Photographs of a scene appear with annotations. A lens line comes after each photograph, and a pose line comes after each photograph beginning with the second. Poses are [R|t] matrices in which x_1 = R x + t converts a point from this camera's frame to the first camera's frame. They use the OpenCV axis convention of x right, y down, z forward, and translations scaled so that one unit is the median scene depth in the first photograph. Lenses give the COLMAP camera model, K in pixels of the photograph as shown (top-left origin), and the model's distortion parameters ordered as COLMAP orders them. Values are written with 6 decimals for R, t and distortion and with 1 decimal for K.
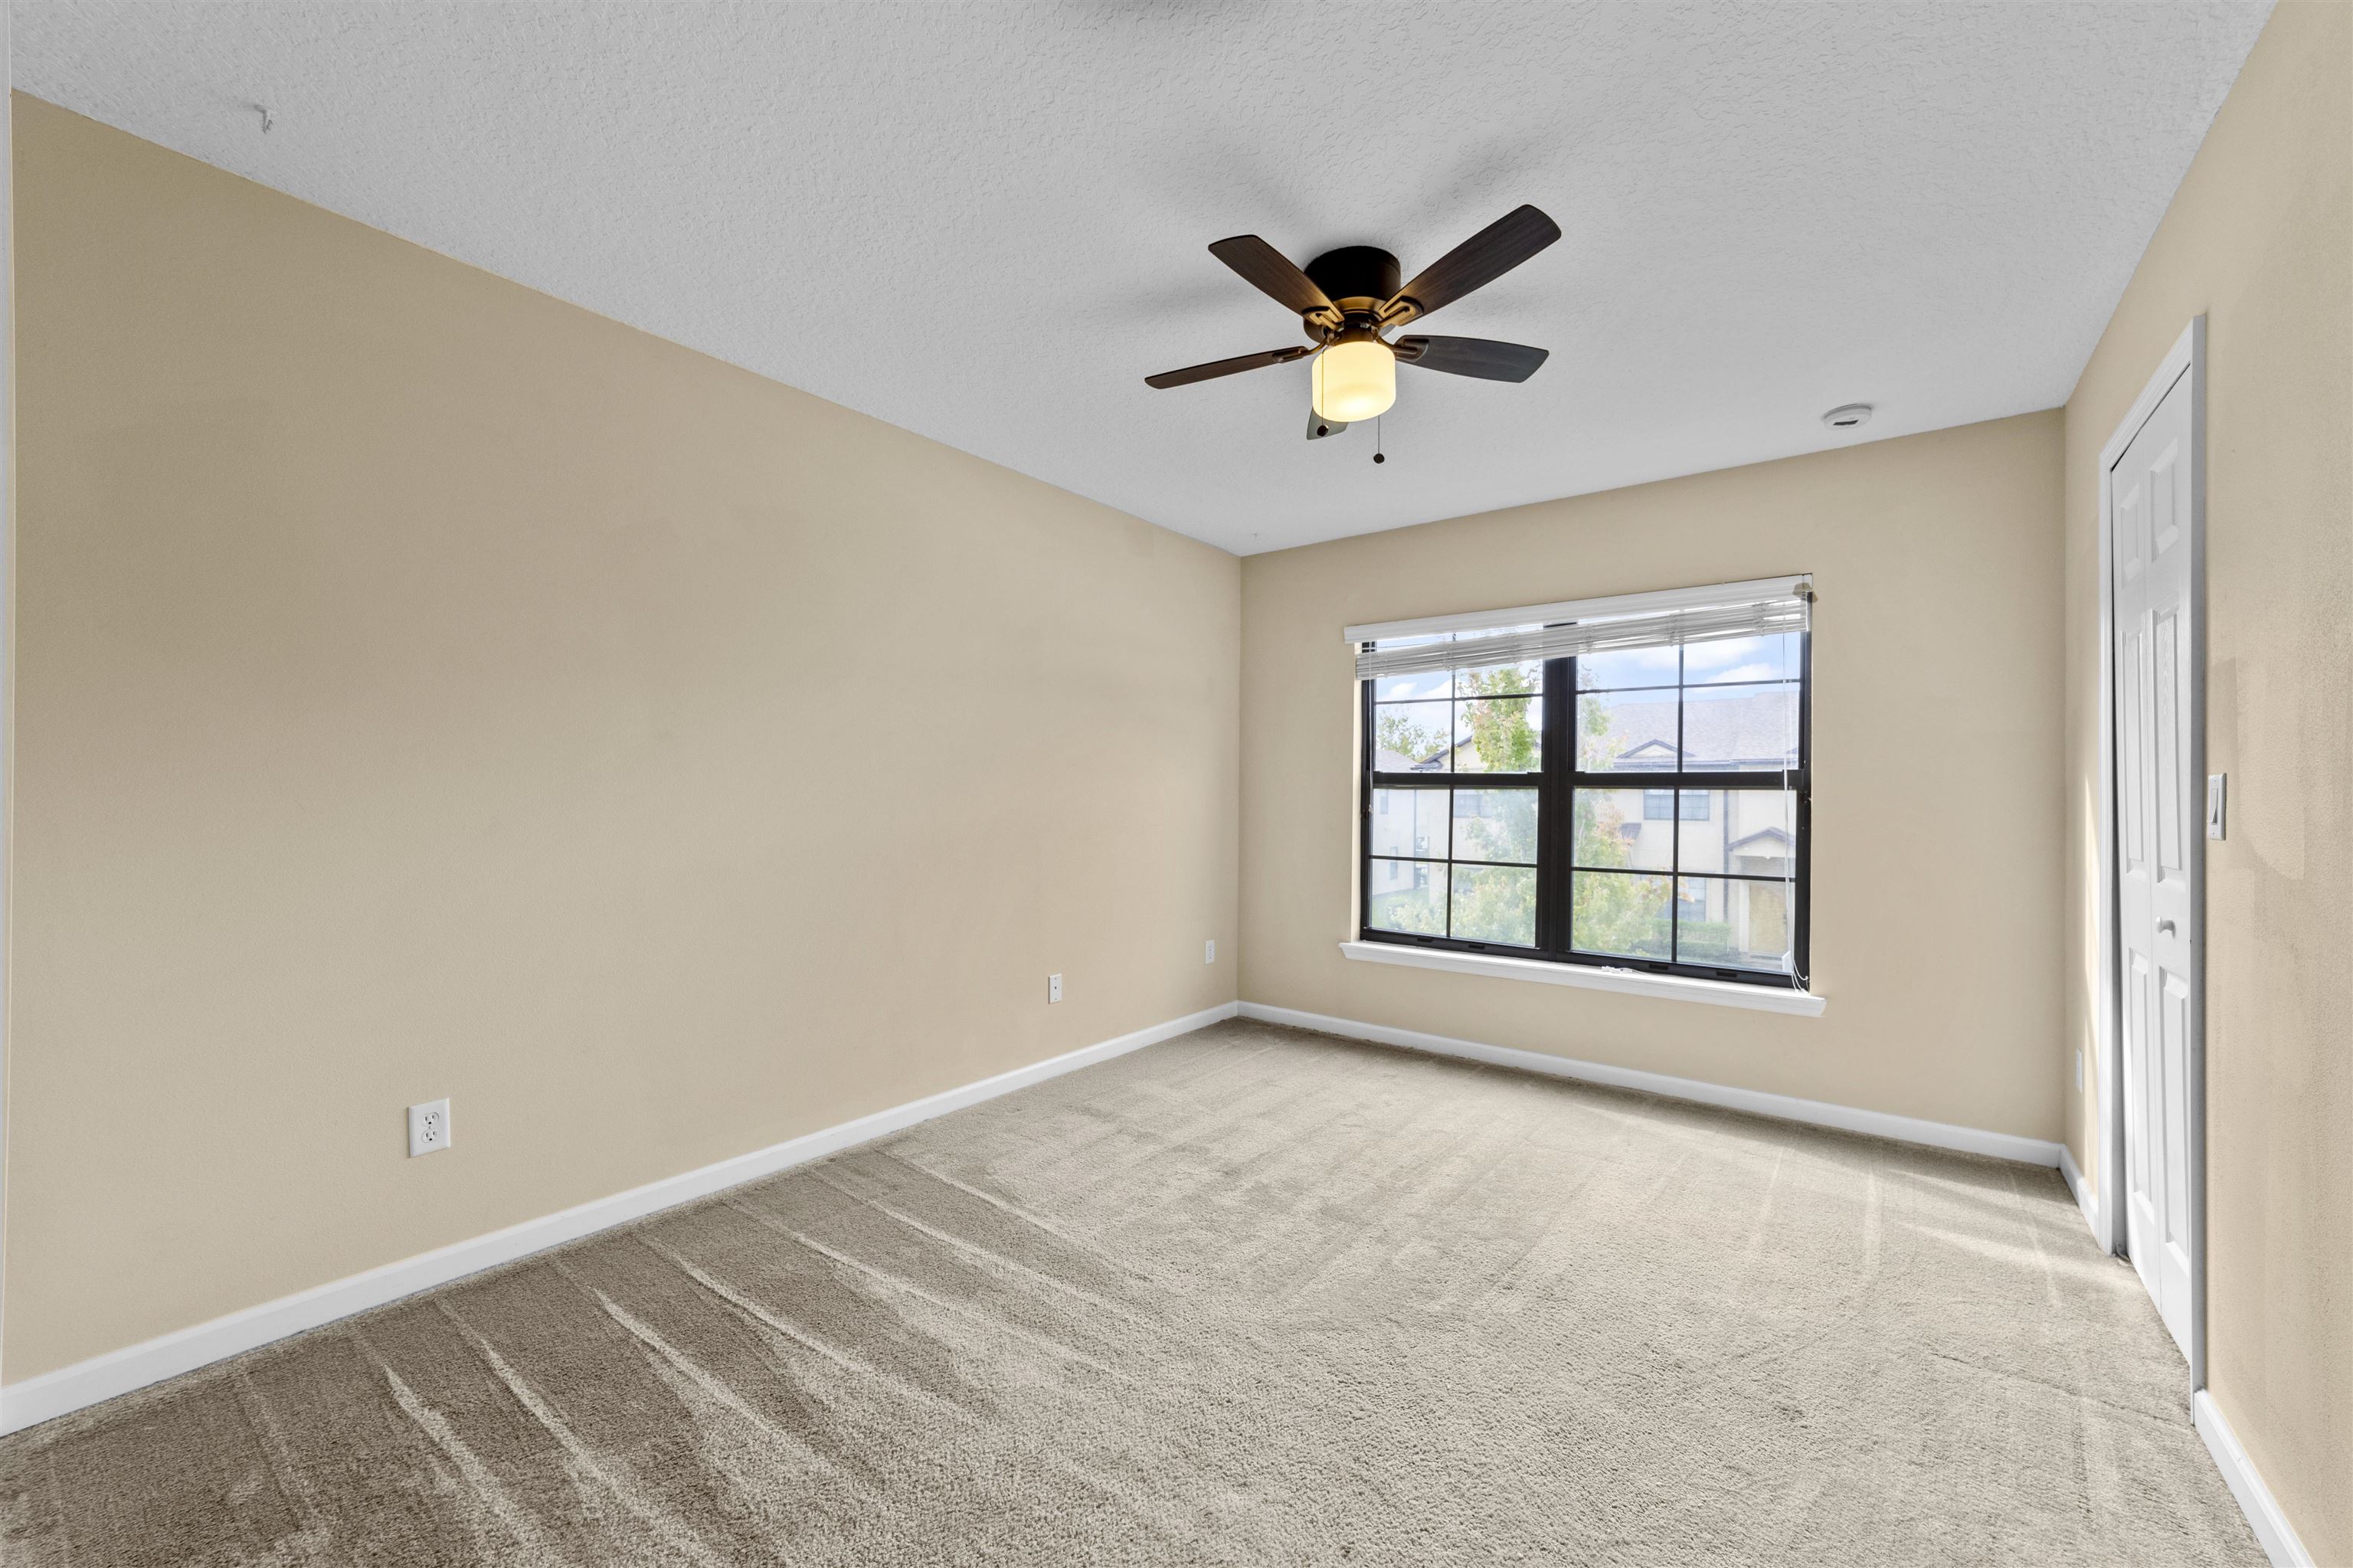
lens RADIAL K [[910.1, 0, 1180.8], [0, 910.1, 801.4], [0, 0, 1]] dist [-0.001450, 0.006438]
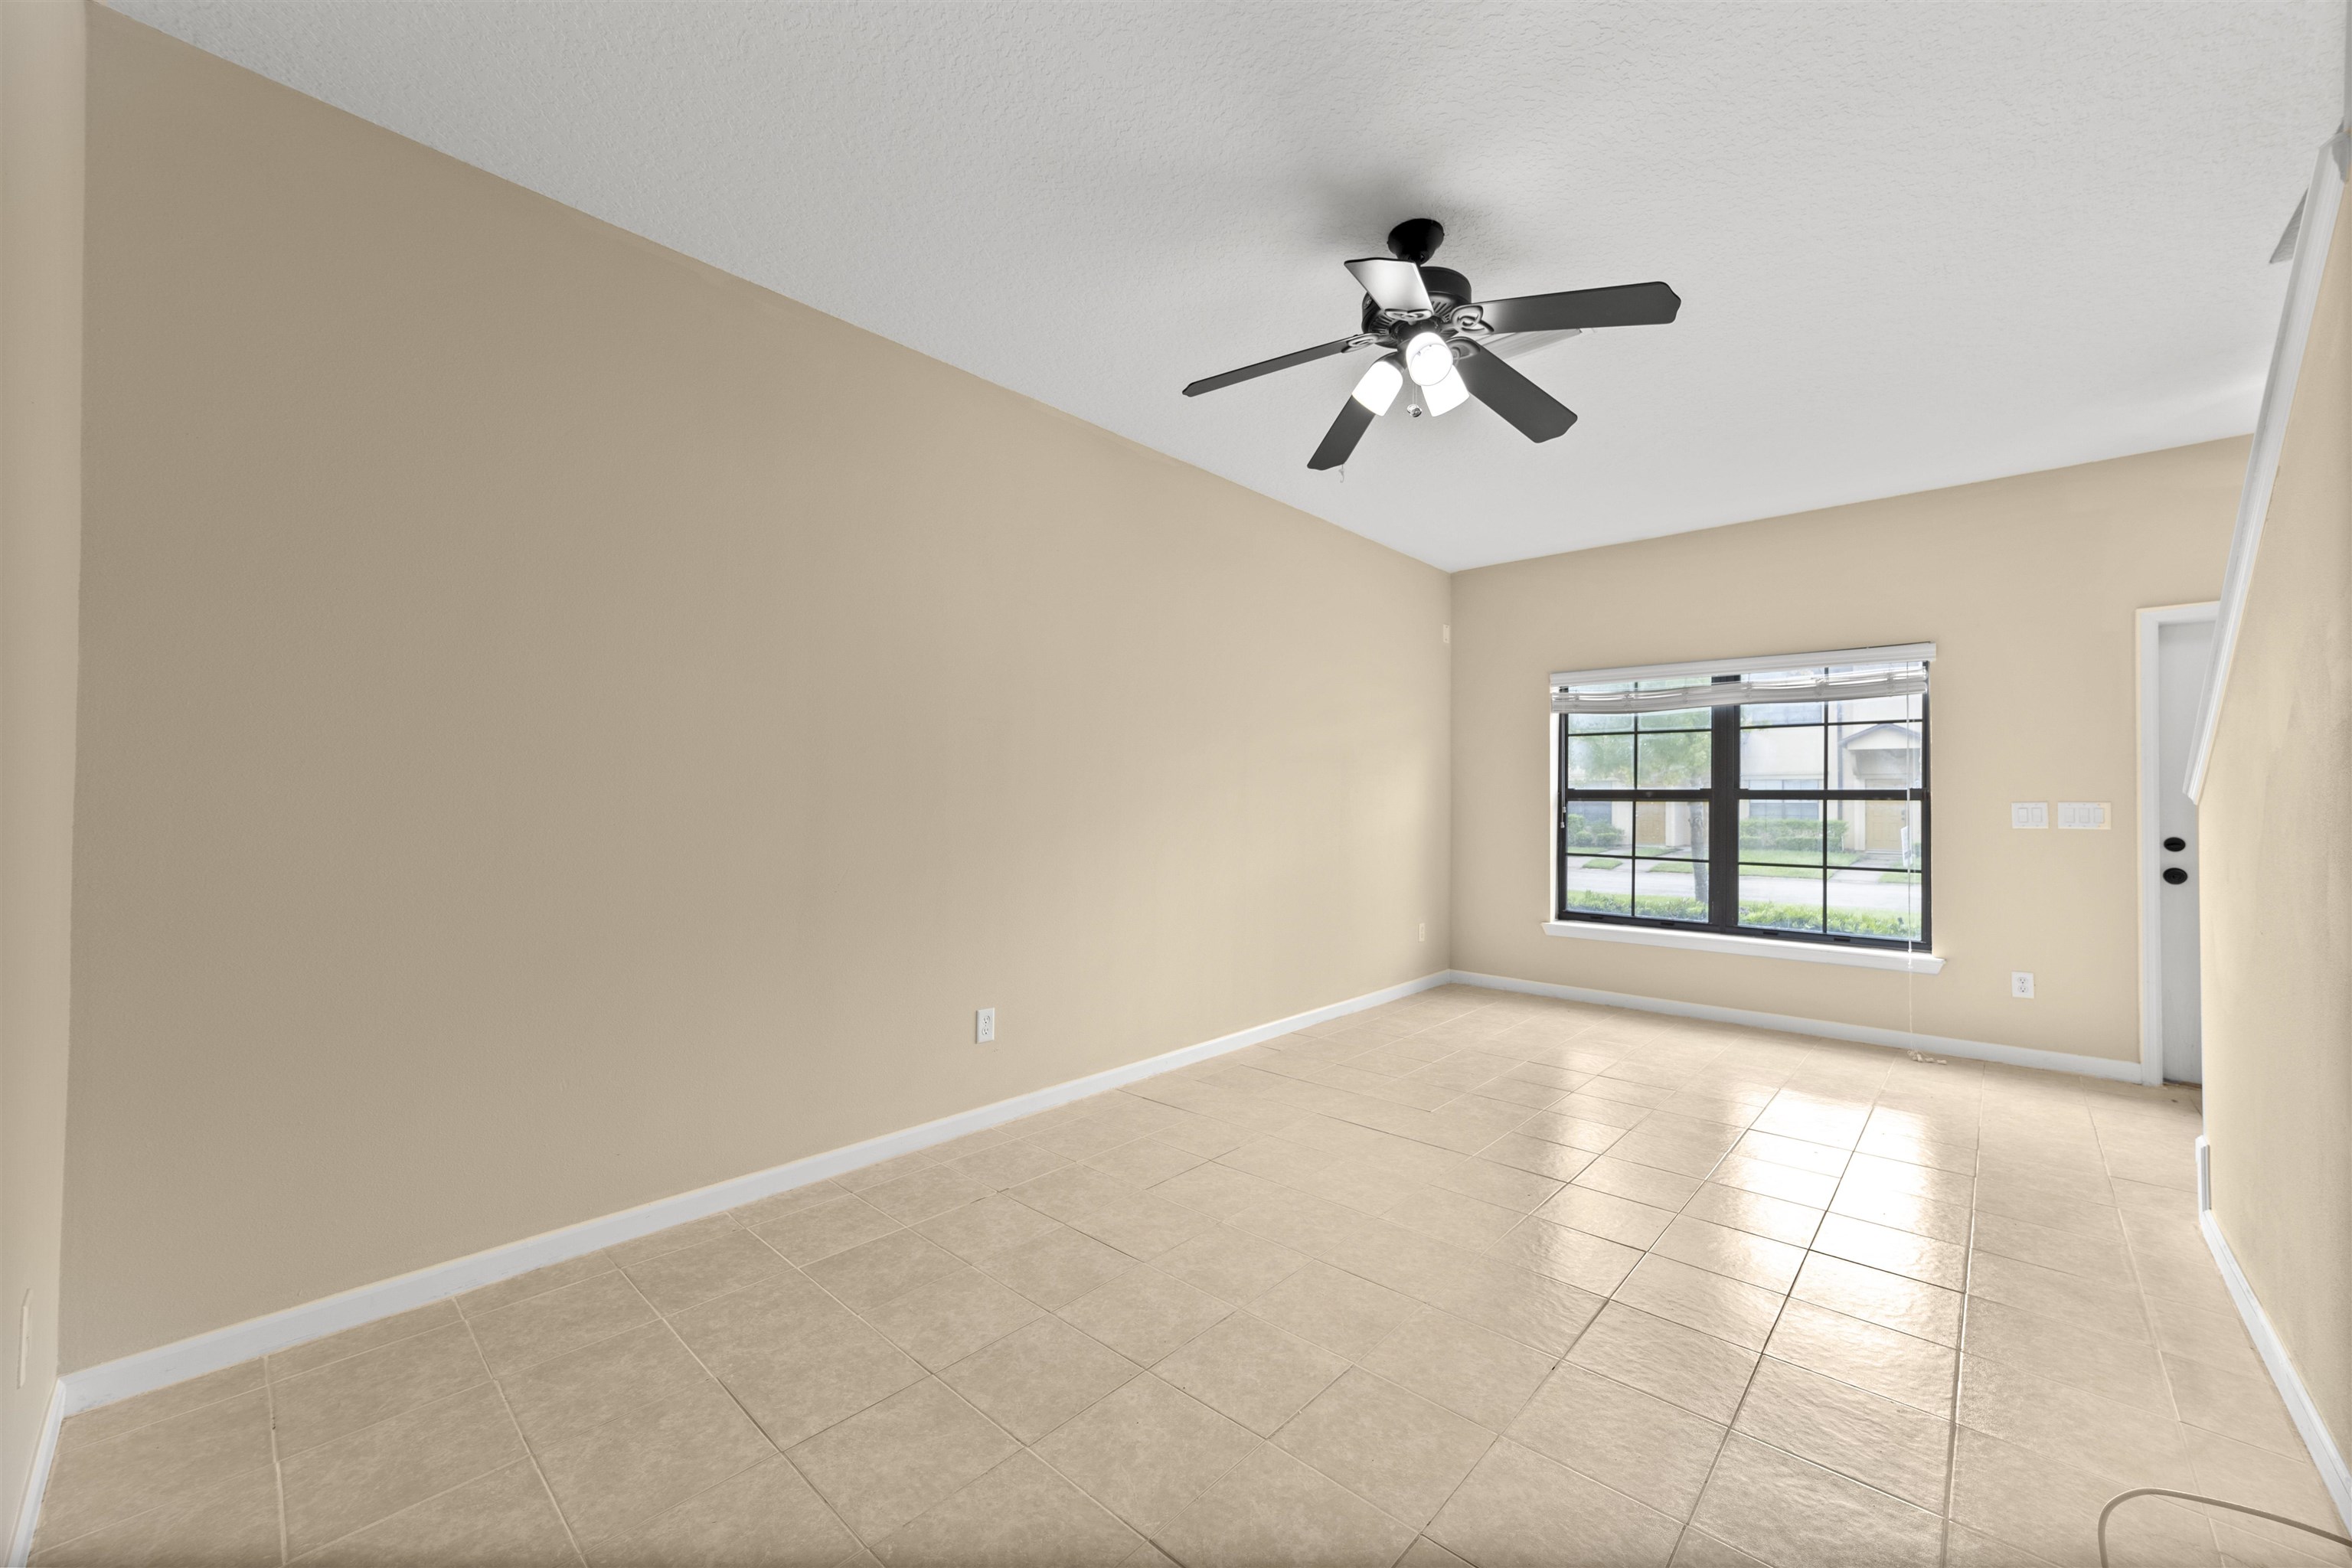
lens RADIAL K [[914.6, 0, 1183.4], [0, 914.6, 794.1], [0, 0, 1]] dist [0.000548, -0.000038]
pose [[0.996441, -0.004111, -0.084196, -0.246744], [0.003293, 0.999946, -0.009861, -0.014135], [0.084232, 0.009548, 0.996400, -0.367494]]
